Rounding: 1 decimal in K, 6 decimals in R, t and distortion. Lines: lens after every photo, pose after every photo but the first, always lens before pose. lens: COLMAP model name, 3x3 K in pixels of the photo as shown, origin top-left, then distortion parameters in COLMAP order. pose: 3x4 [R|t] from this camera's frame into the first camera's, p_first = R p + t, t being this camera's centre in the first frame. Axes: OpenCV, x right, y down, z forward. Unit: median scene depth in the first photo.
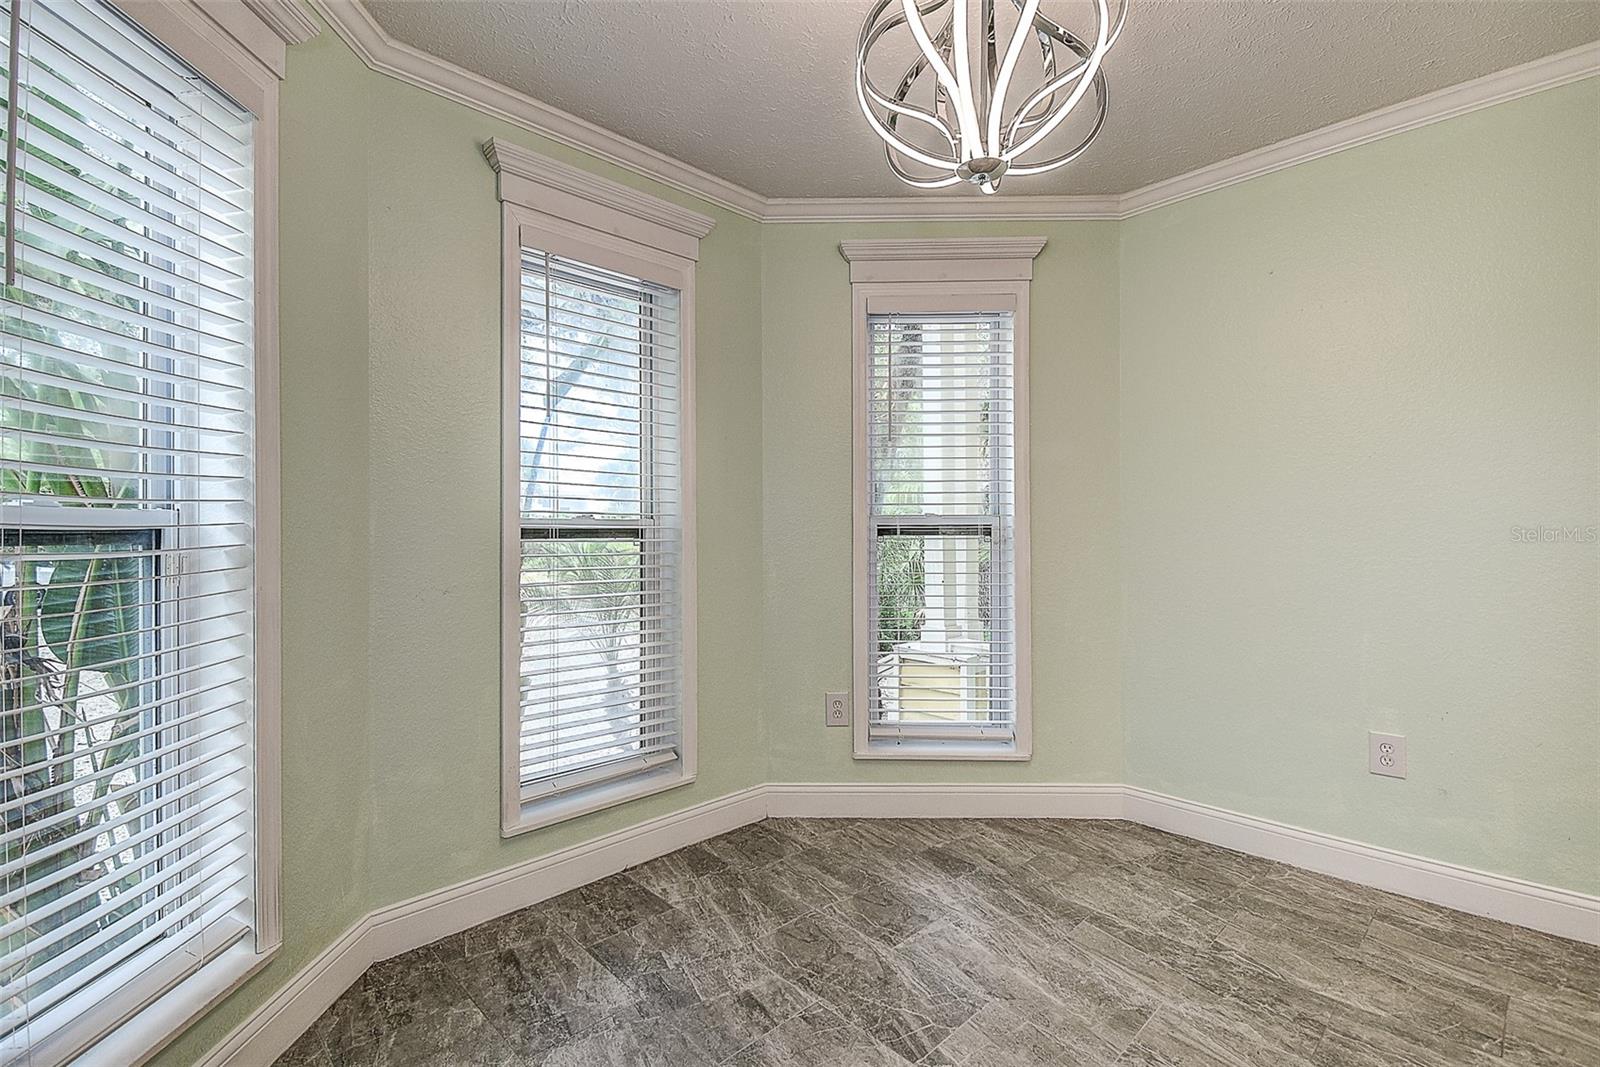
lens RADIAL K [[717.8, 0, 798.3], [0, 717.8, 529.6], [0, 0, 1]] dist [0.034804, -0.025942]
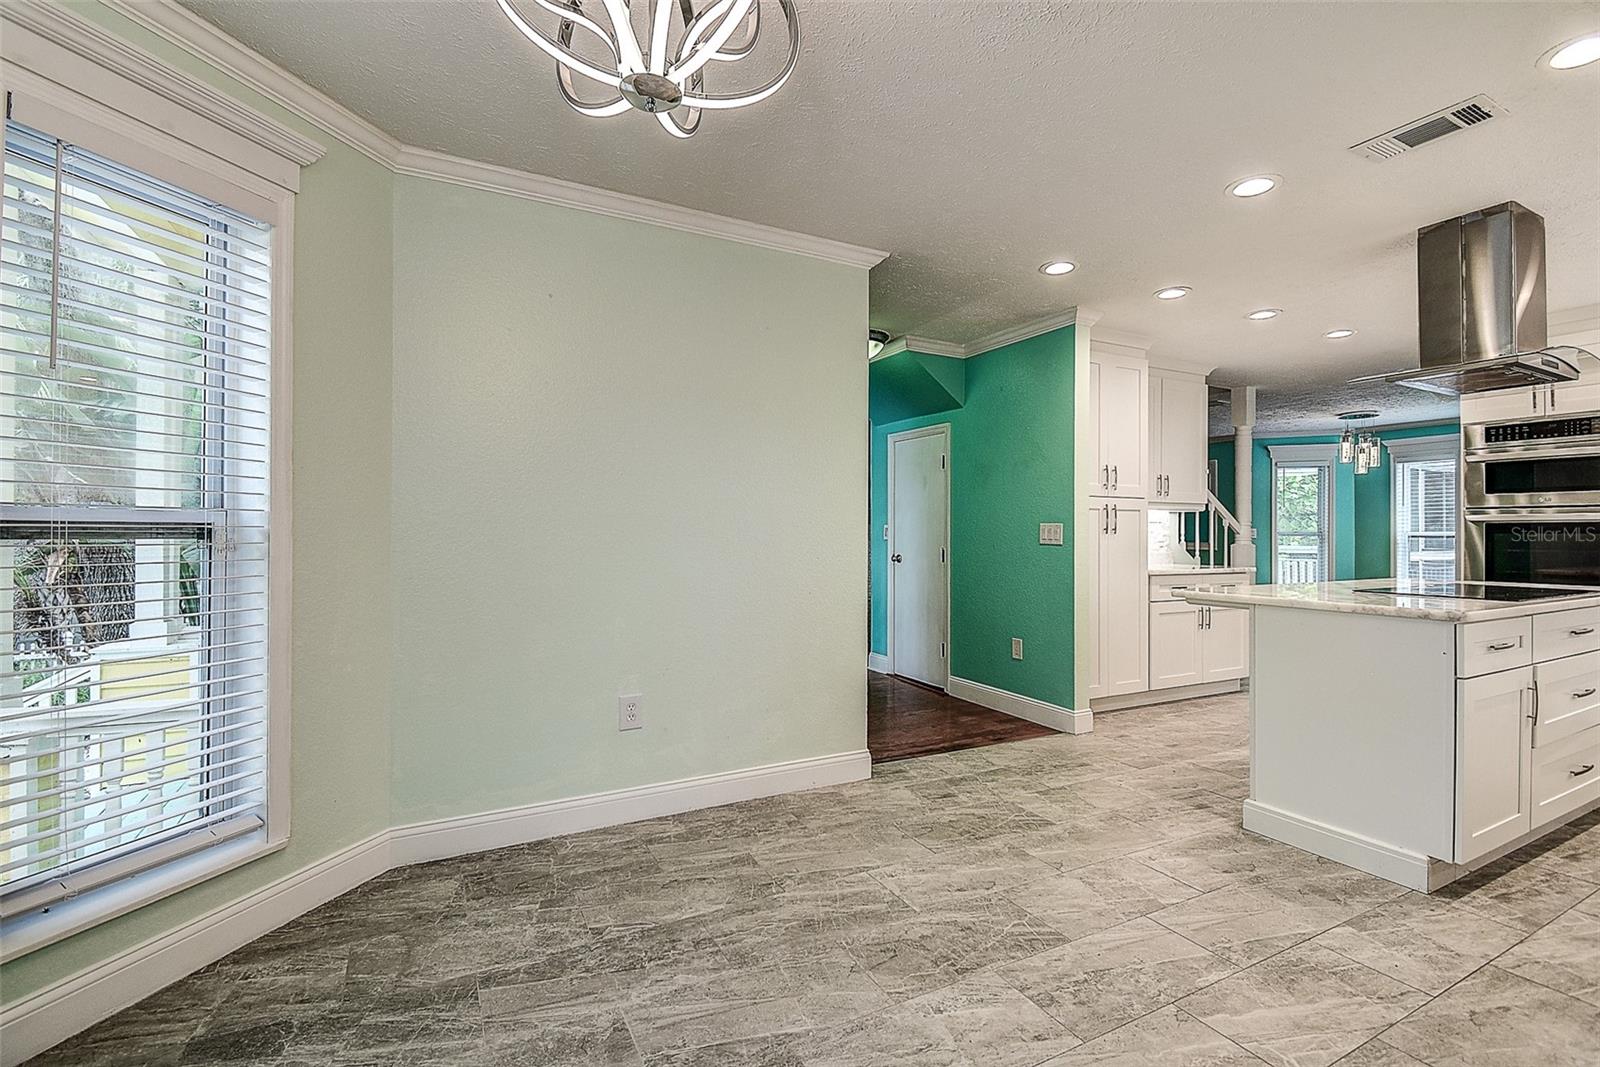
lens RADIAL K [[709.4, 0, 795.6], [0, 709.4, 528.7], [0, 0, 1]] dist [0.027041, -0.024103]
pose [[0.288769, 0.009714, 0.957349, -0.284603], [-0.007168, 0.999942, -0.007985, 0.000391], [-0.957372, -0.004557, 0.288822, 0.371597]]
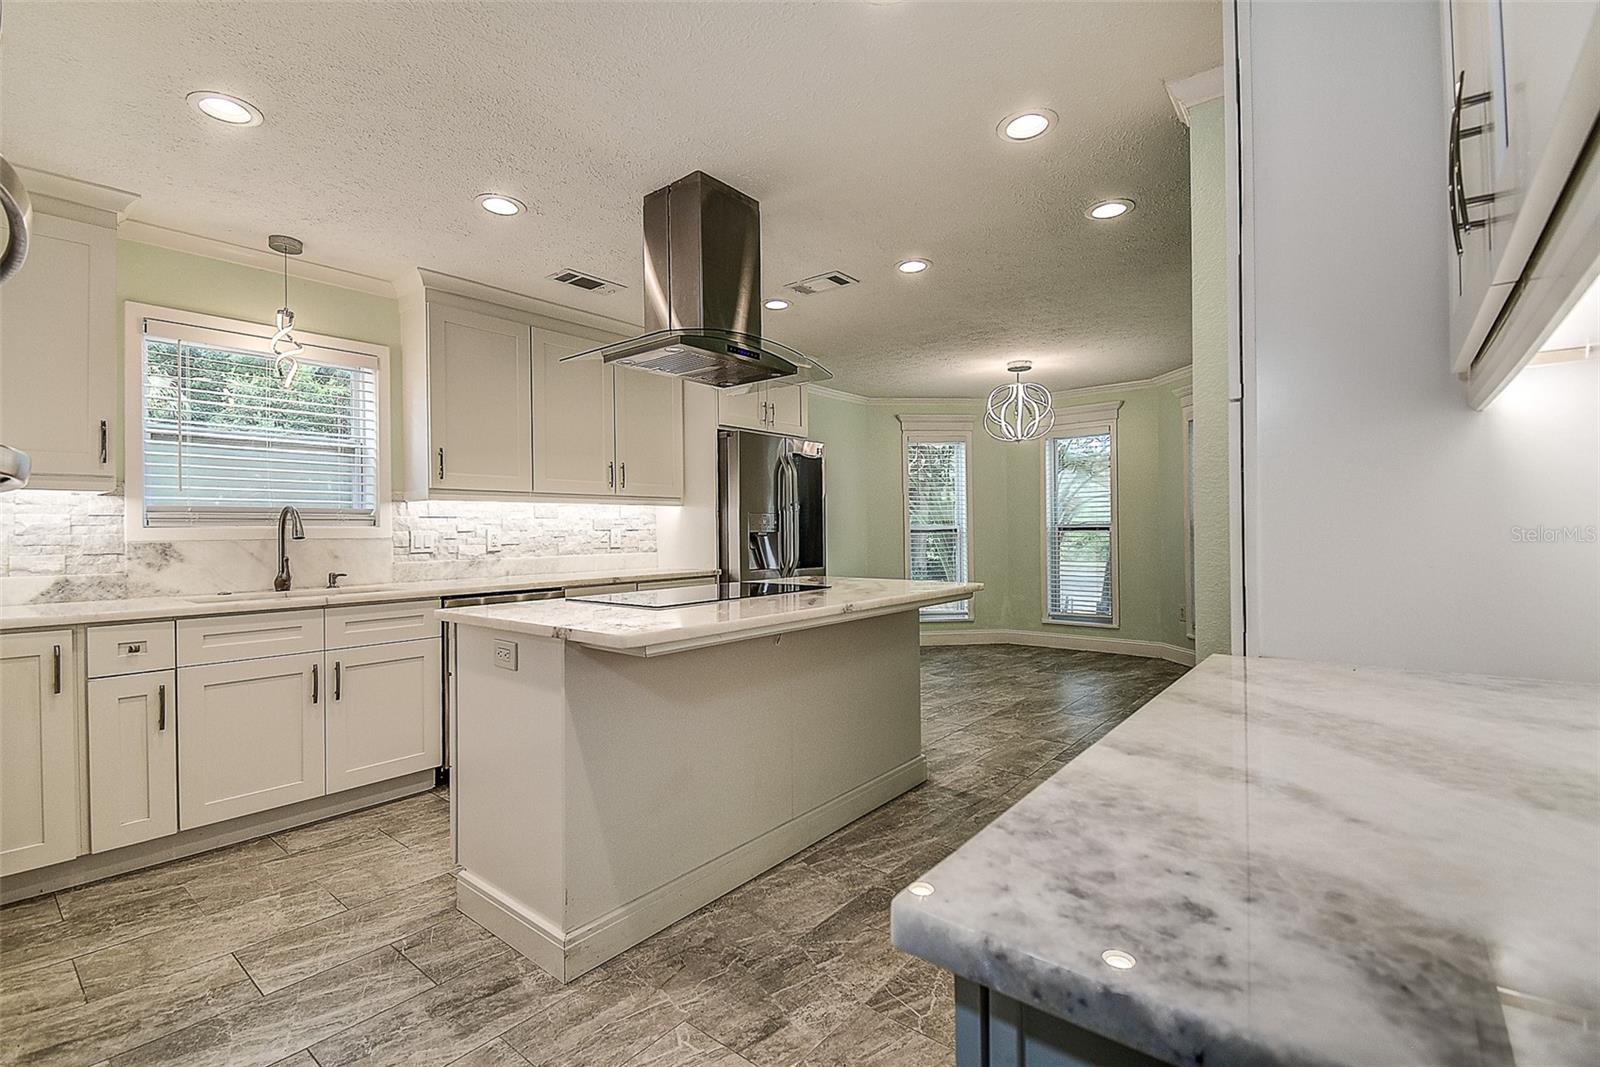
lens RADIAL K [[717.8, 0, 798.3], [0, 717.8, 529.6], [0, 0, 1]] dist [0.034804, -0.025942]
pose [[0.111195, 0.001472, -0.993798, 2.519048], [0.012950, 0.999912, 0.002930, -0.016041], [0.993714, -0.013196, 0.111166, -0.416037]]
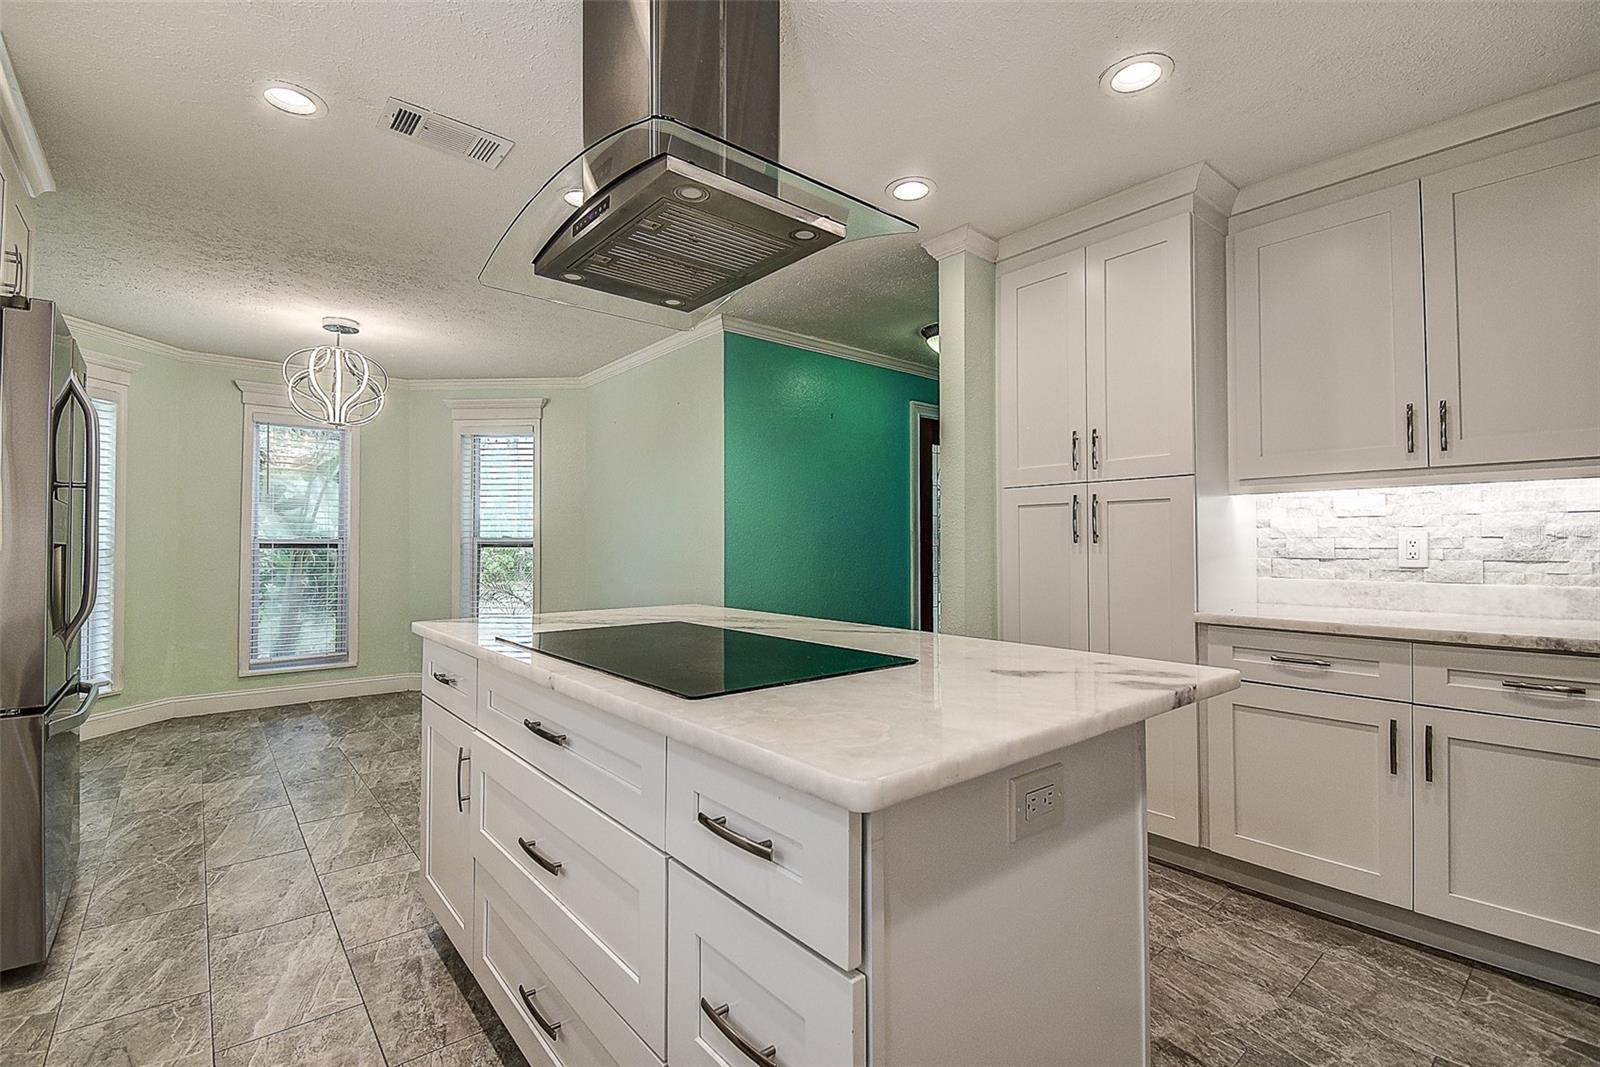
lens RADIAL K [[717.8, 0, 798.3], [0, 717.8, 529.6], [0, 0, 1]] dist [0.034804, -0.025942]
pose [[0.997191, 0.000744, -0.074903, 1.457302], [-0.002156, 0.999821, -0.018771, -0.006537], [0.074876, 0.018879, 0.997014, -1.120892]]
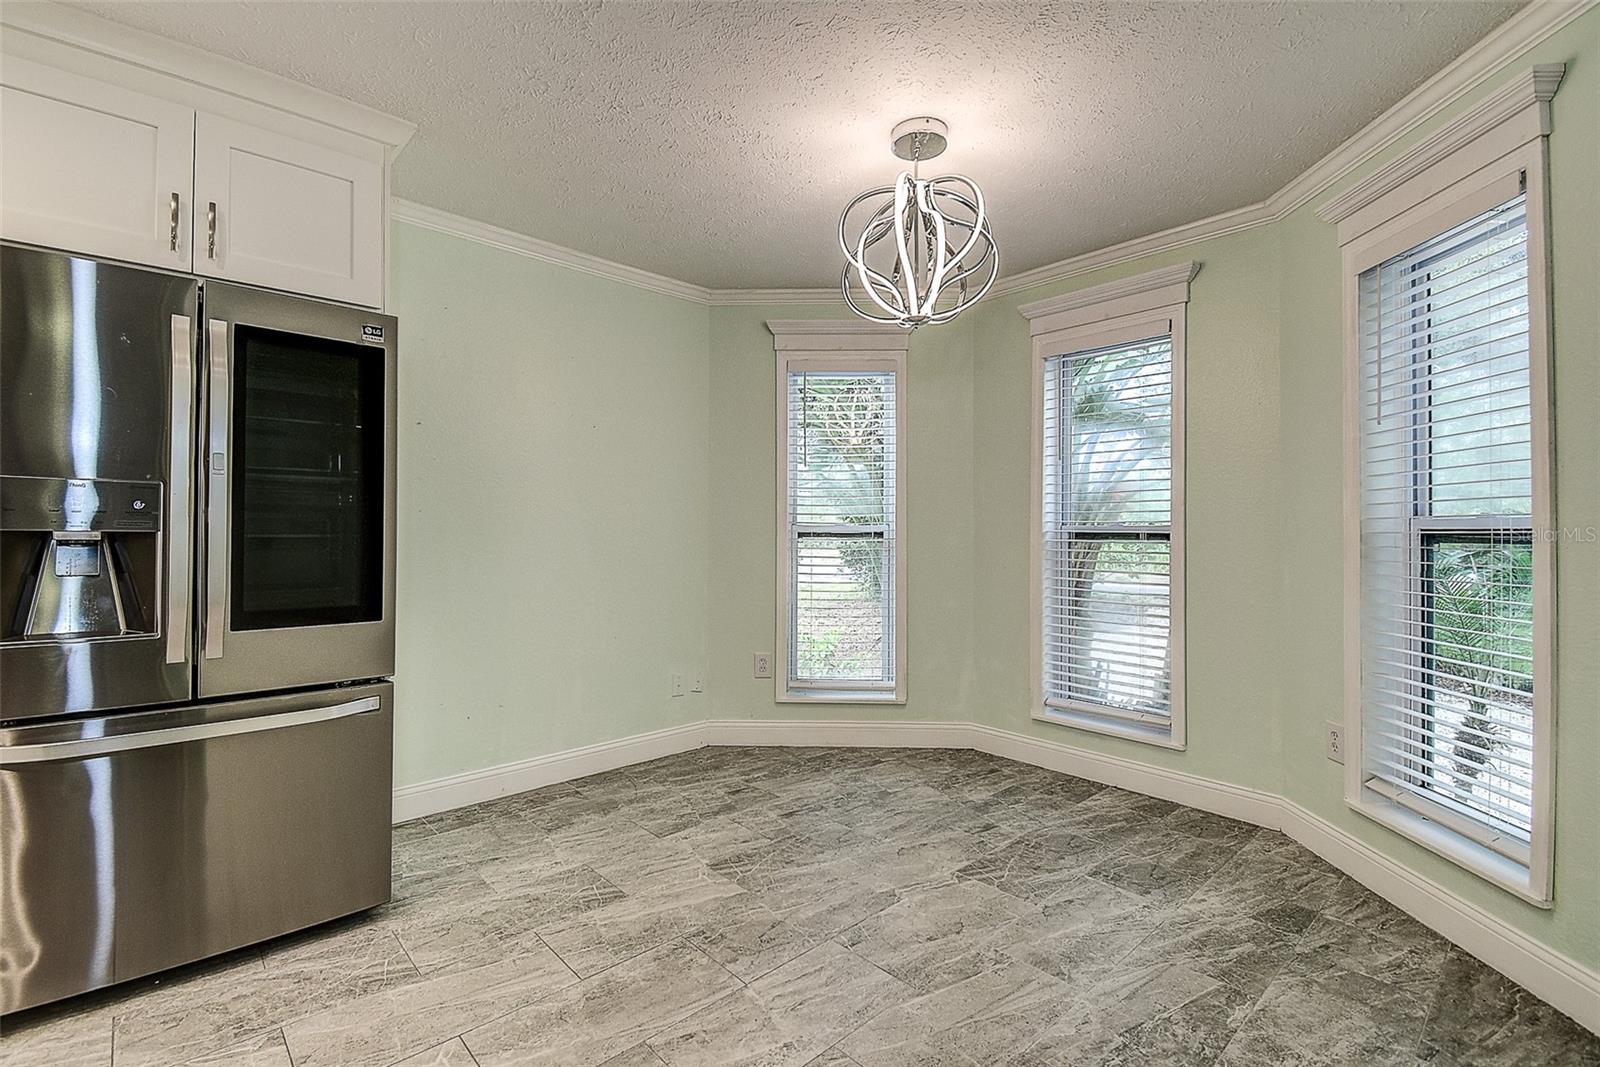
lens RADIAL K [[717.8, 0, 798.3], [0, 717.8, 529.6], [0, 0, 1]] dist [0.034804, -0.025942]
pose [[-0.021807, -0.001556, -0.999761, 1.183952], [-0.002494, 0.999996, -0.001502, -0.004045], [0.999759, 0.002461, -0.021811, 0.466138]]
